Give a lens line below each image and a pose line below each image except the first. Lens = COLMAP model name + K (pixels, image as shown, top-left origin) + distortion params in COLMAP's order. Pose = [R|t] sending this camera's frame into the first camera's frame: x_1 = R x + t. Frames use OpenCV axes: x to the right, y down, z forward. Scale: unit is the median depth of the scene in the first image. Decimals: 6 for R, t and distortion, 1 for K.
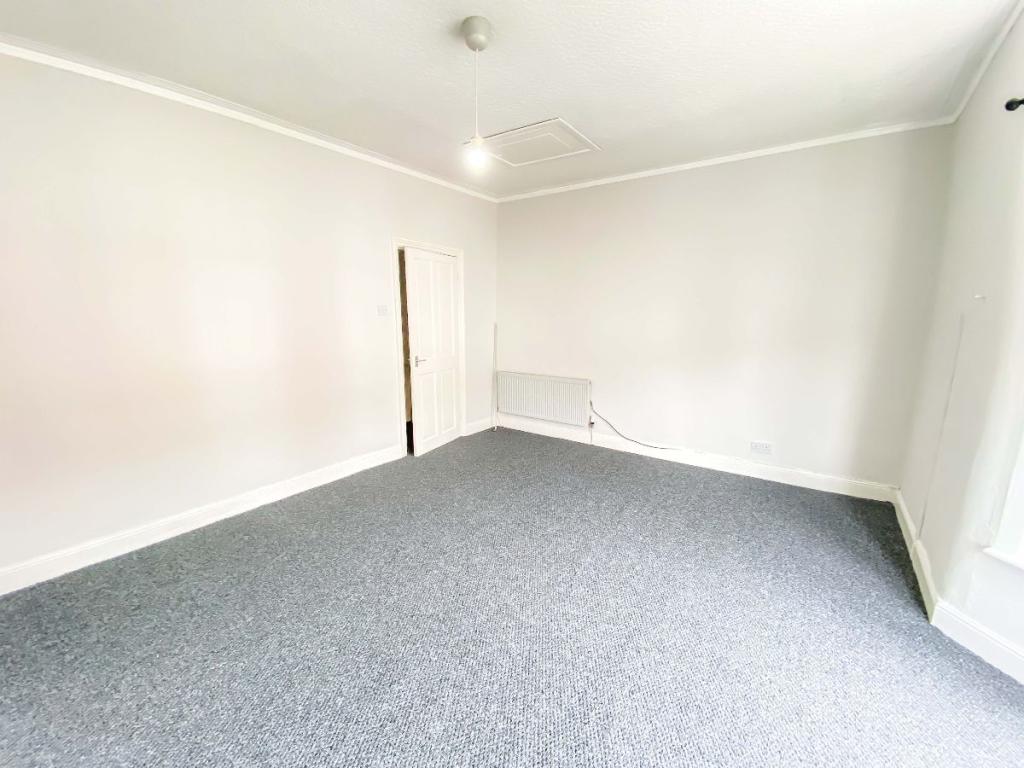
lens RADIAL K [[417.1, 0, 510.0], [0, 417.1, 385.4], [0, 0, 1]] dist [0.031054, -0.026112]
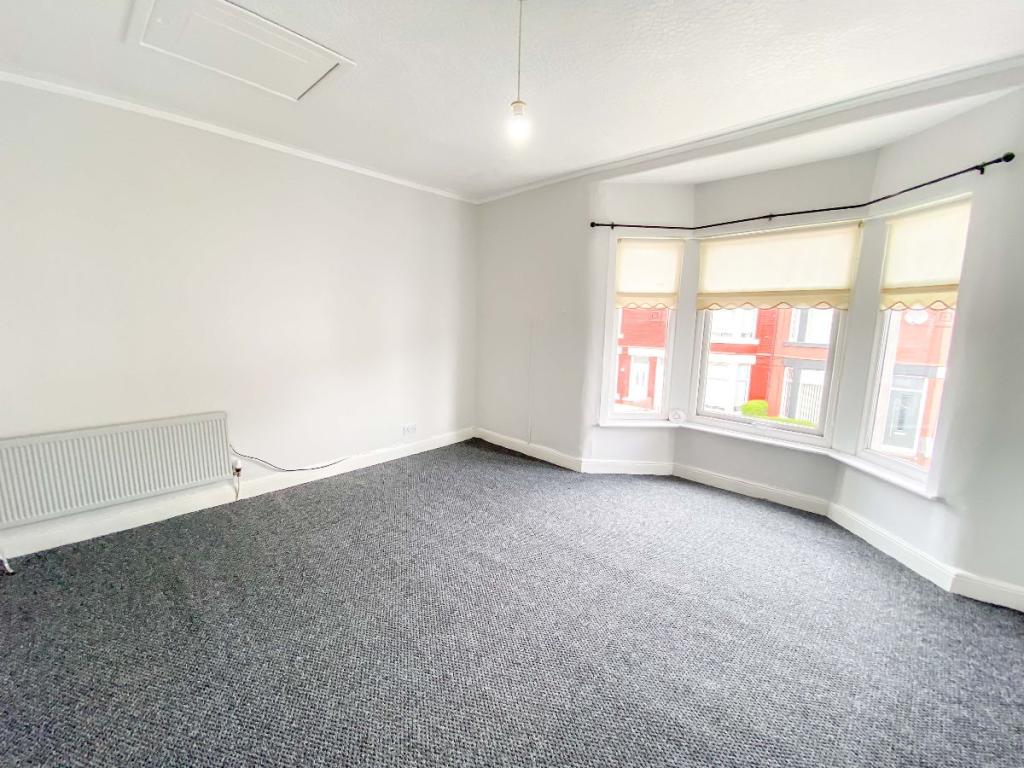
lens RADIAL K [[417.1, 0, 510.0], [0, 417.1, 385.4], [0, 0, 1]] dist [0.031054, -0.026112]
pose [[0.128792, -0.154820, 0.979512, -0.494099], [0.153050, 0.979007, 0.134617, -0.088349], [-0.979790, 0.132577, 0.149784, 0.498495]]
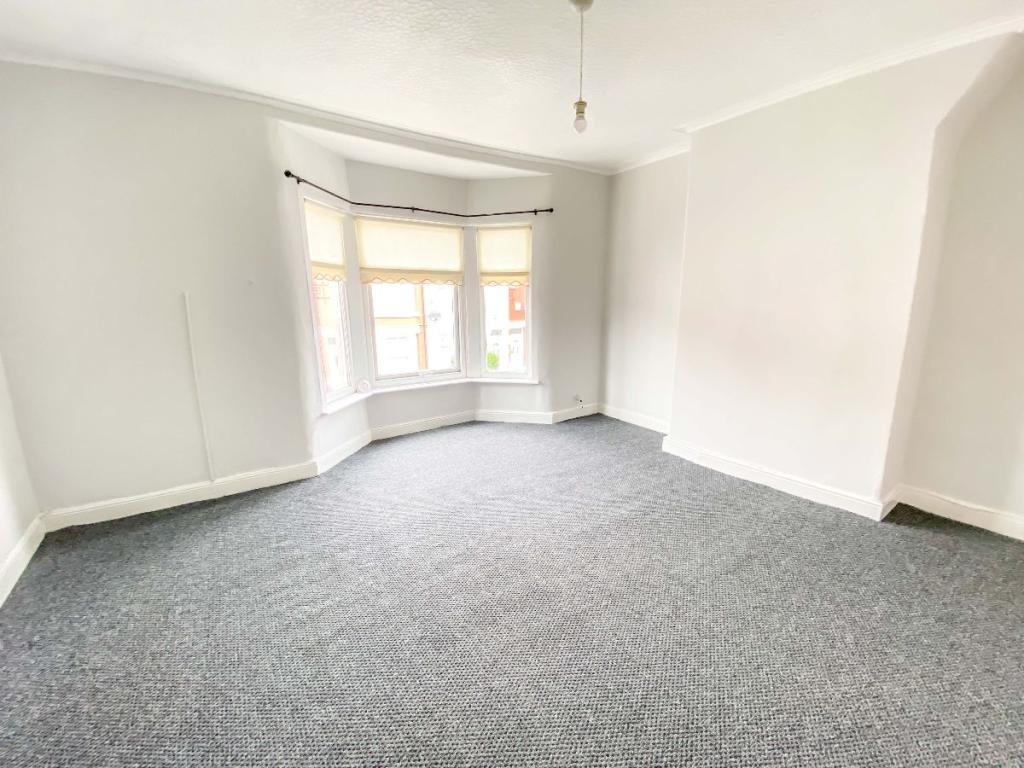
lens RADIAL K [[417.1, 0, 510.0], [0, 417.1, 385.4], [0, 0, 1]] dist [0.031054, -0.026112]
pose [[-0.946863, -0.058721, 0.316231, -0.134984], [0.062815, 0.930500, 0.360864, -0.181224], [-0.315443, 0.361553, -0.877368, 1.097677]]
